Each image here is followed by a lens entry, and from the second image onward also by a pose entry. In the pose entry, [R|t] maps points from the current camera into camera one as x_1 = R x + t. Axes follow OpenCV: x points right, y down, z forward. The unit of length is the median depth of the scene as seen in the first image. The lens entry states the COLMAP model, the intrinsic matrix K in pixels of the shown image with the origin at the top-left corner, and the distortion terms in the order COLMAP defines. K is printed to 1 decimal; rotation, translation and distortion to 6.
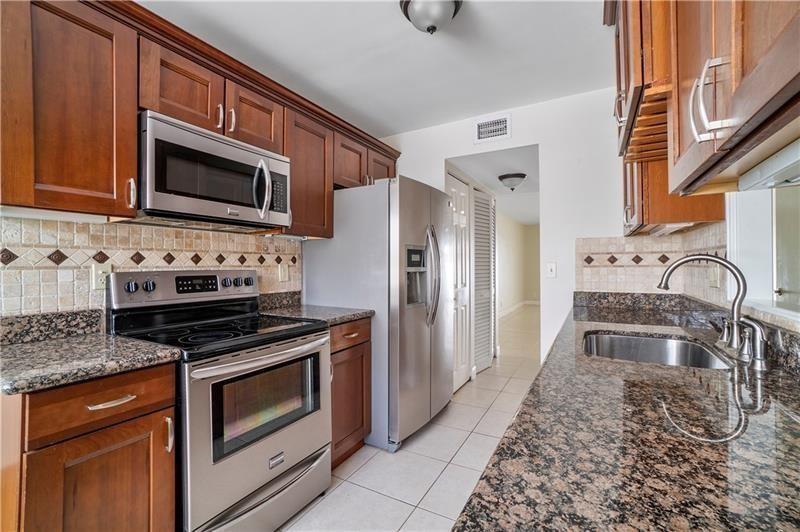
lens RADIAL K [[348.5, 0, 400.0], [0, 348.5, 266.0], [0, 0, 1]] dist [-0.015950, 0.011321]
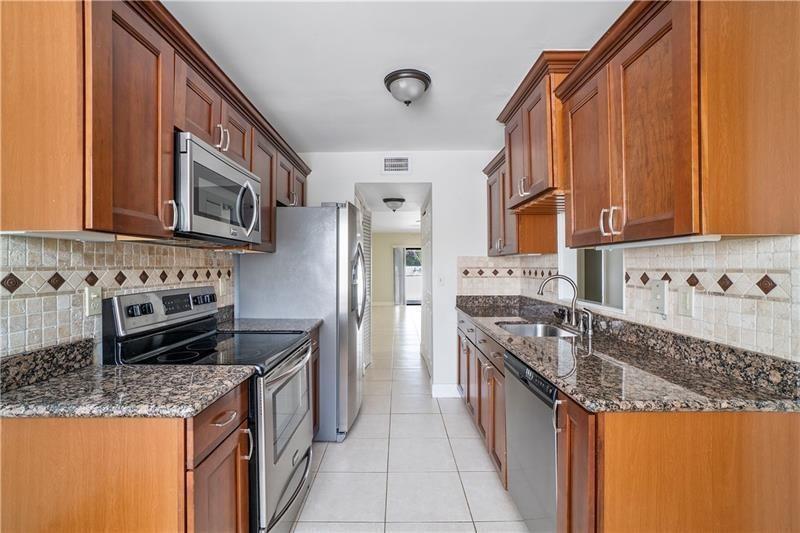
lens RADIAL K [[348.5, 0, 400.0], [0, 348.5, 266.5], [0, 0, 1]] dist [-0.015950, 0.011321]
pose [[0.874848, 0.005438, 0.484368, -0.586720], [-0.002634, 0.999976, -0.006468, -0.051478], [-0.484391, 0.004382, 0.874841, -0.142876]]
